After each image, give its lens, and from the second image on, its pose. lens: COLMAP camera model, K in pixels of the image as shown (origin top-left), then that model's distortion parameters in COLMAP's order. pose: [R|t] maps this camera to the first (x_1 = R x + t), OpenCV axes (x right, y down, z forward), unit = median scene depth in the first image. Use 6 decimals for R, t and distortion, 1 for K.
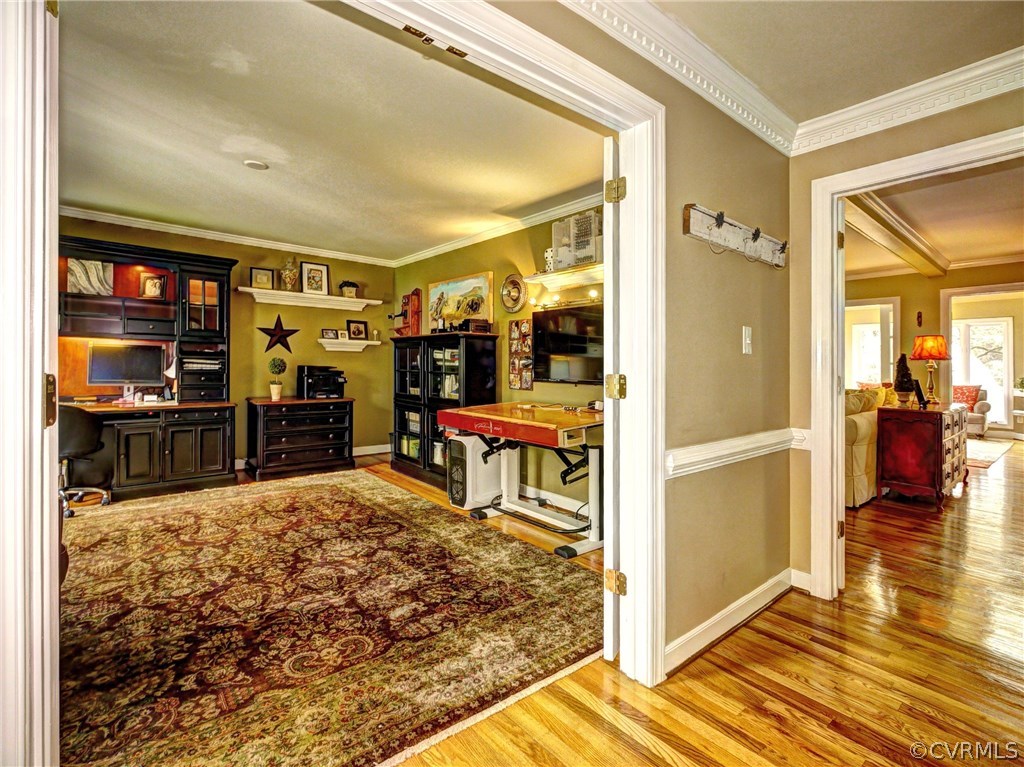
lens RADIAL K [[477.6, 0, 512.0], [0, 477.6, 383.5], [0, 0, 1]] dist [0.000265, 0.000068]
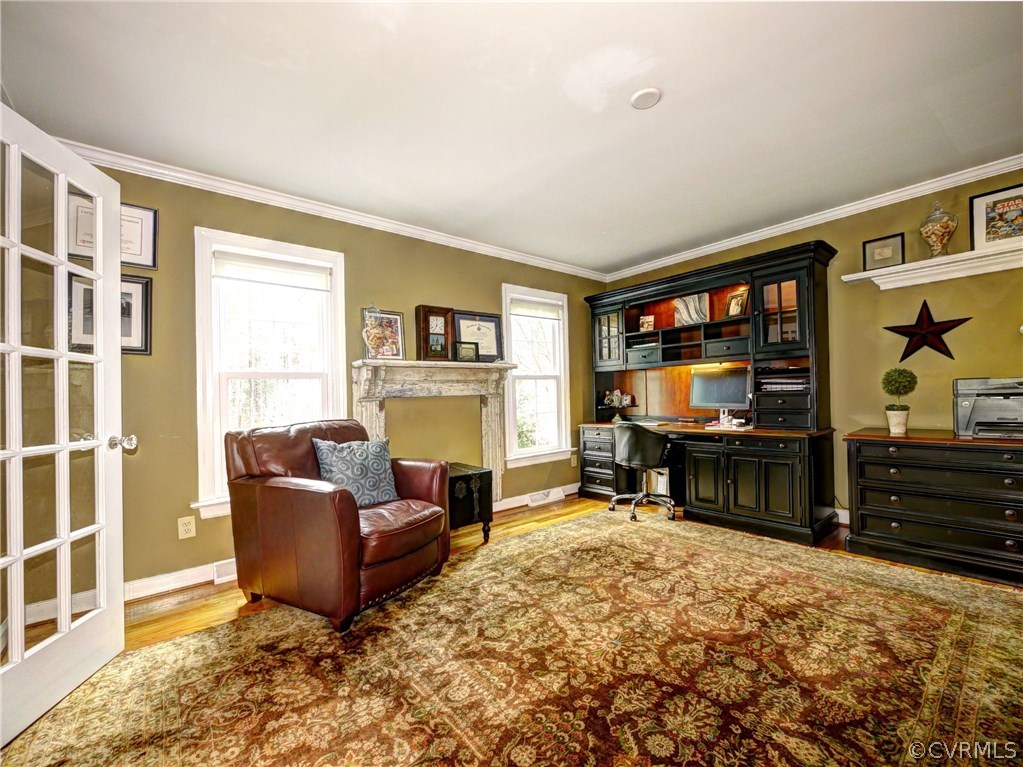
lens RADIAL K [[410.4, 0, 511.4], [0, 410.4, 404.3], [0, 0, 1]] dist [0.000764, -0.000035]
pose [[0.014248, 0.008143, -0.999865, 0.063326], [-0.002585, 0.999964, 0.008107, -0.011293], [0.999895, 0.002469, 0.014268, 0.572576]]
